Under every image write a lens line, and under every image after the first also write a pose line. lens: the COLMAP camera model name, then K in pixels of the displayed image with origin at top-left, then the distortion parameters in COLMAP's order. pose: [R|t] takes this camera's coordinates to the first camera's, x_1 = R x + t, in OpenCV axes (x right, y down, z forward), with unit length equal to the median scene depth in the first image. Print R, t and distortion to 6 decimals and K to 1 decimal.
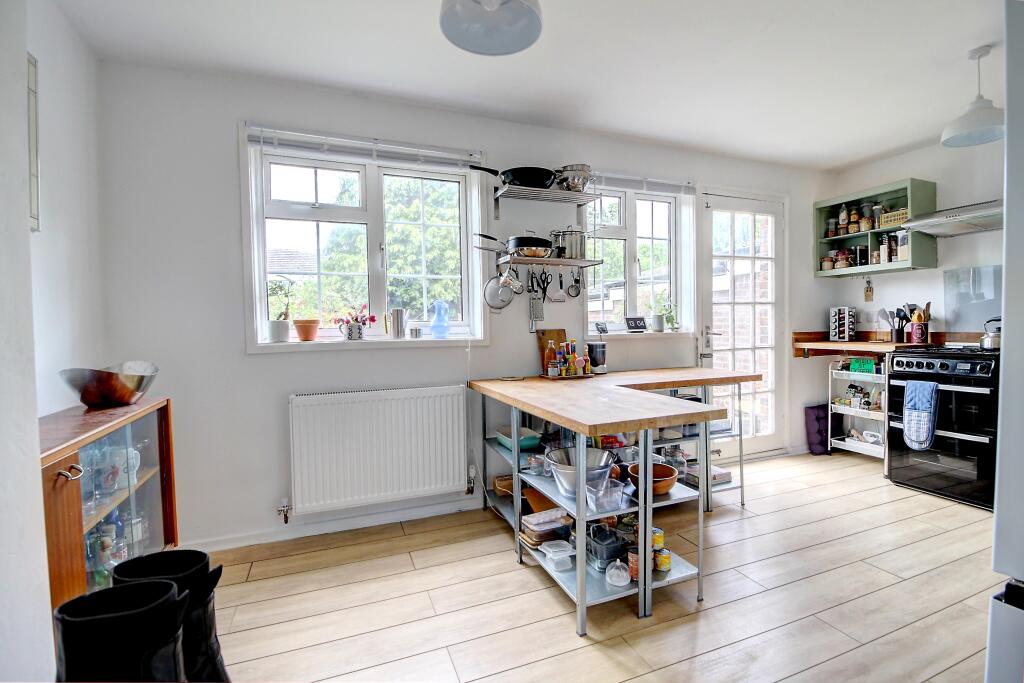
lens RADIAL K [[485.0, 0, 521.2], [0, 485.0, 340.4], [0, 0, 1]] dist [-0.013421, -0.003674]
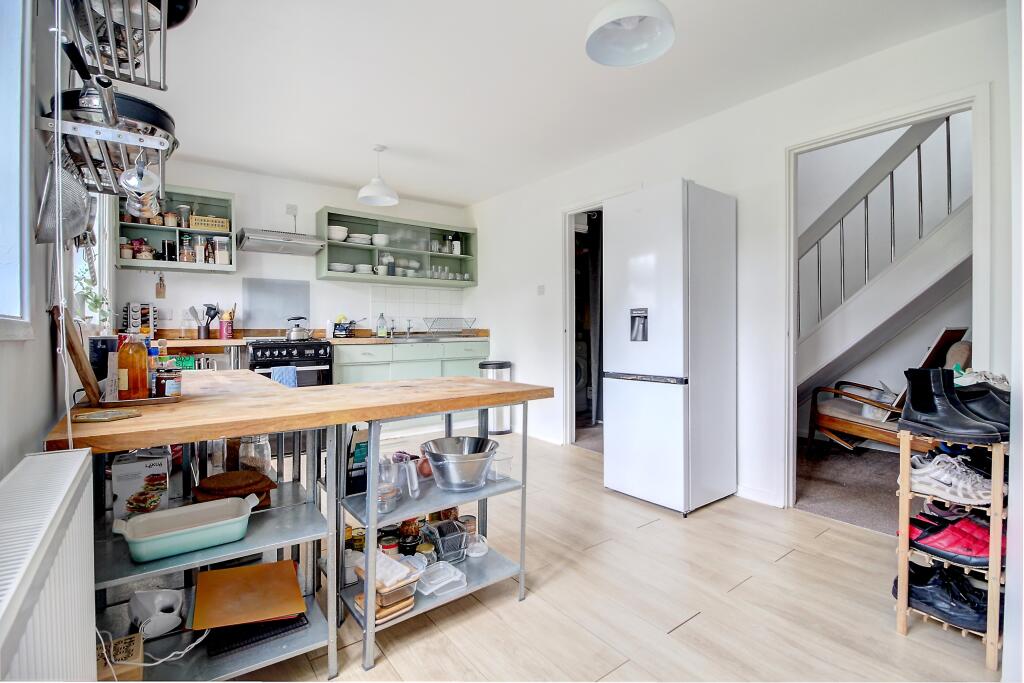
lens RADIAL K [[485.0, 0, 513.8], [0, 485.0, 333.5], [0, 0, 1]] dist [-0.013421, -0.003674]
pose [[-0.258751, 0.007600, 0.965914, -0.437587], [0.038500, 0.999256, 0.002451, 0.016954], [-0.965176, 0.037822, -0.258851, 0.623129]]
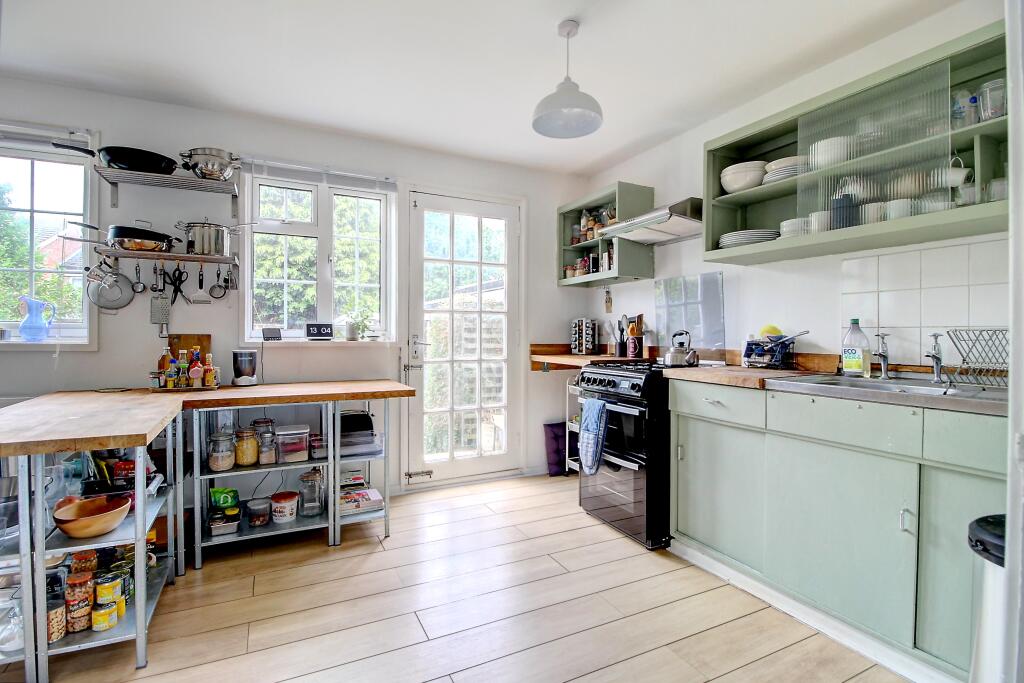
lens RADIAL K [[480.7, 0, 507.5], [0, 480.7, 337.8], [0, 0, 1]] dist [-0.012109, -0.001136]
pose [[0.997260, 0.021061, 0.070915, 0.504368], [-0.019285, 0.999485, -0.025640, -0.004696], [-0.071418, 0.024202, 0.997153, 0.082731]]
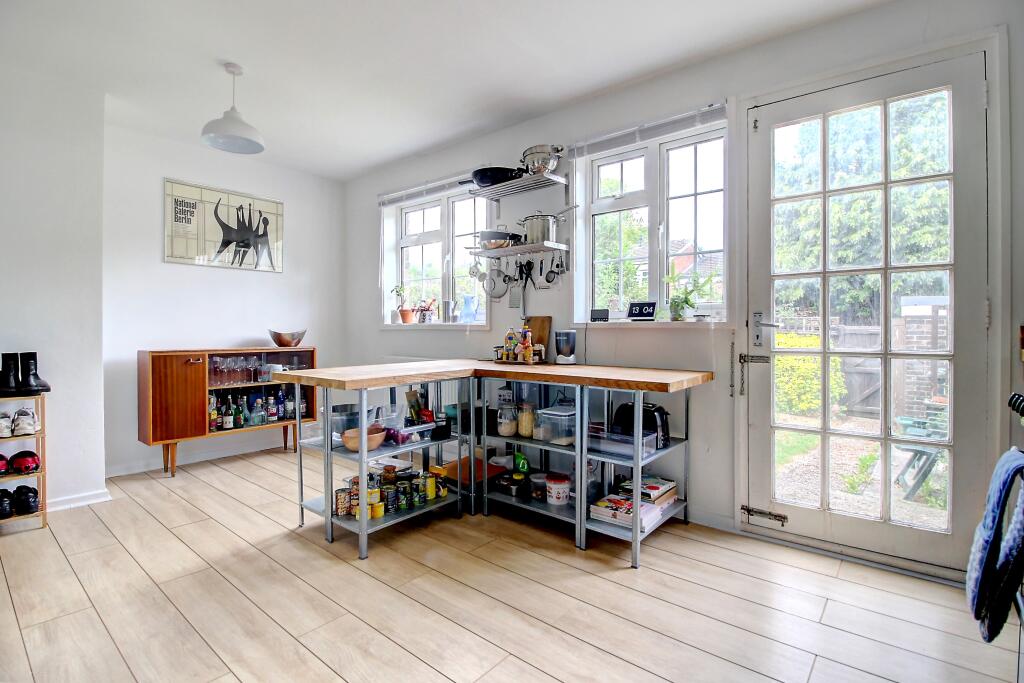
lens RADIAL K [[485.0, 0, 514.6], [0, 485.0, 335.3], [0, 0, 1]] dist [-0.013421, -0.003674]
pose [[0.470191, 0.028101, -0.882117, 0.812710], [-0.040540, 0.999126, 0.010219, 0.006998], [0.881633, 0.030956, 0.470919, 0.427727]]
